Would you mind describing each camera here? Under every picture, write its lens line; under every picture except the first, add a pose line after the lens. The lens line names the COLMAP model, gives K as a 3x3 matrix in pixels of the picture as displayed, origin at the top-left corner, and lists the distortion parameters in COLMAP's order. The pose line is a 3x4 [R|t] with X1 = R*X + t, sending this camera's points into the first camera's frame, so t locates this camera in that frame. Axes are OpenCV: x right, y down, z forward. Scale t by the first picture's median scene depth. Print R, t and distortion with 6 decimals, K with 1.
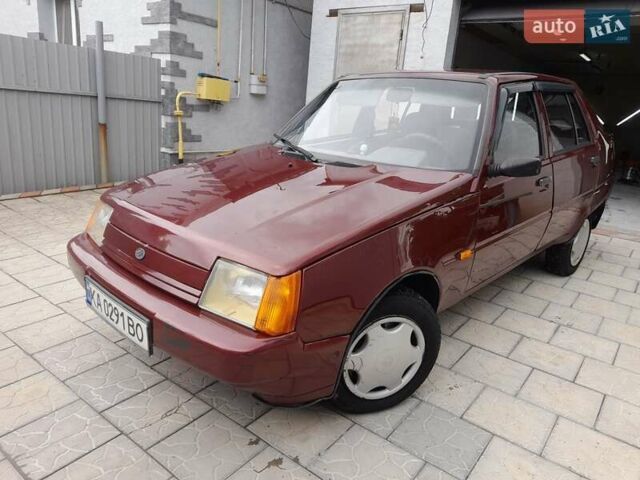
lens RADIAL K [[465.3, 0, 321.8], [0, 465.3, 241.3], [0, 0, 1]] dist [0.038153, -0.026423]
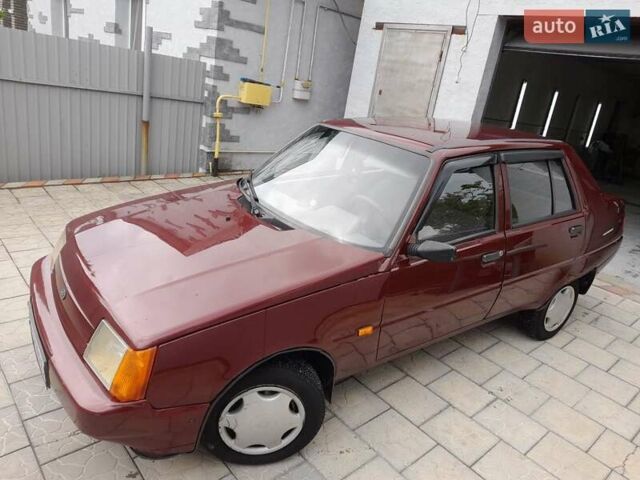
lens RADIAL K [[465.3, 0, 321.2], [0, 465.3, 239.7], [0, 0, 1]] dist [0.038153, -0.026423]
pose [[0.980766, 0.128341, -0.147062, 0.194994], [-0.123392, 0.991455, 0.042330, -0.118136], [0.151238, -0.023370, 0.988221, -0.019542]]
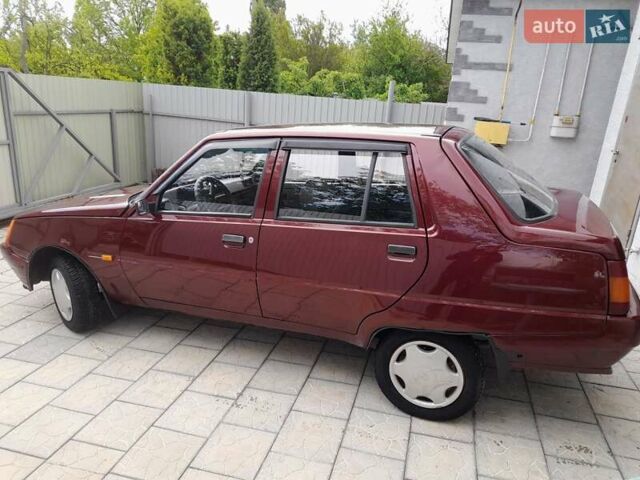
lens RADIAL K [[465.3, 0, 320.0], [0, 465.3, 239.6], [0, 0, 1]] dist [0.038153, -0.026423]
pose [[0.382137, 0.220674, -0.897371, 1.041675], [-0.284558, 0.951984, 0.112928, -0.210652], [0.879203, 0.212200, 0.426583, 0.549049]]
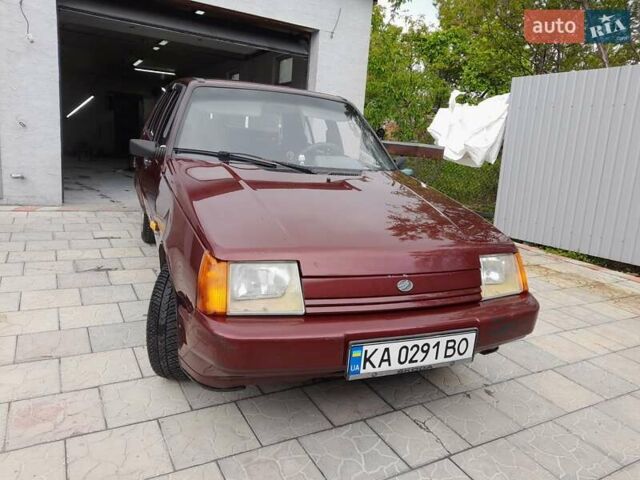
lens RADIAL K [[465.3, 0, 318.0], [0, 465.3, 236.1], [0, 0, 1]] dist [0.038153, -0.026423]
pose [[0.397059, -0.231048, 0.888235, -0.668025], [0.208472, 0.965202, 0.157877, -0.141107], [-0.893803, 0.122485, 0.431409, 0.372518]]
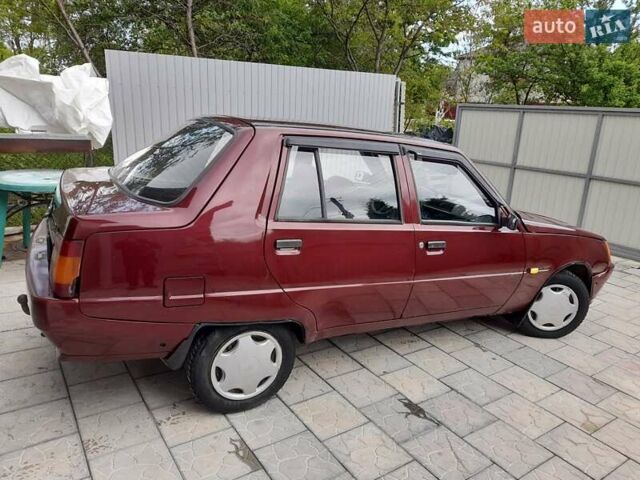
lens RADIAL K [[465.3, 0, 316.0], [0, 465.3, 238.9], [0, 0, 1]] dist [0.038153, -0.026423]
pose [[-0.939517, -0.211551, 0.269359, -0.006457], [-0.028197, 0.831547, 0.554738, -0.623770], [-0.341340, 0.513590, -0.787218, 1.665664]]
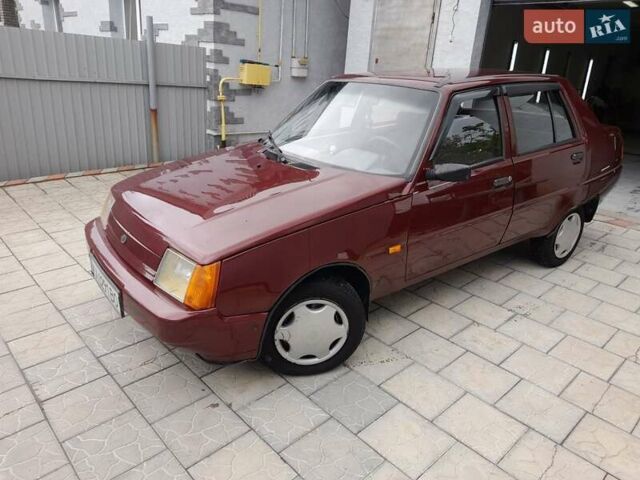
lens RADIAL K [[465.3, 0, 321.0], [0, 465.3, 241.4], [0, 0, 1]] dist [0.038153, -0.026423]
pose [[0.987520, 0.042010, -0.151787, 0.174022], [-0.032373, 0.997333, 0.065416, -0.034857], [0.154130, -0.059685, 0.986246, -0.094508]]
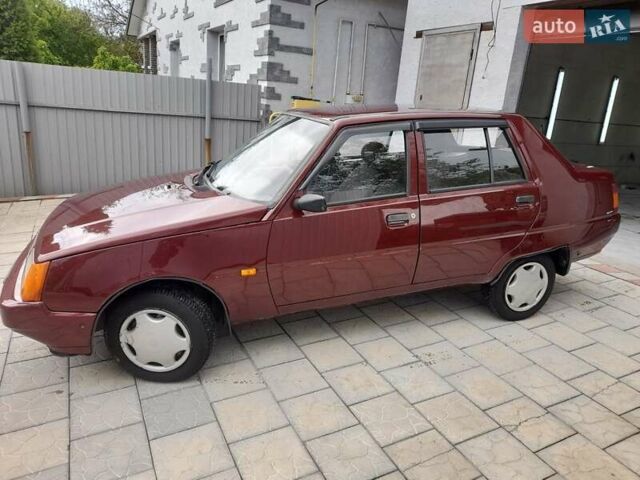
lens RADIAL K [[465.3, 0, 322.1], [0, 465.3, 243.8], [0, 0, 1]] dist [0.038153, -0.026423]
pose [[0.904584, 0.116473, -0.410076, 0.553508], [-0.119600, 0.992657, 0.018116, -0.050550], [0.409175, 0.032658, 0.911872, -0.004683]]
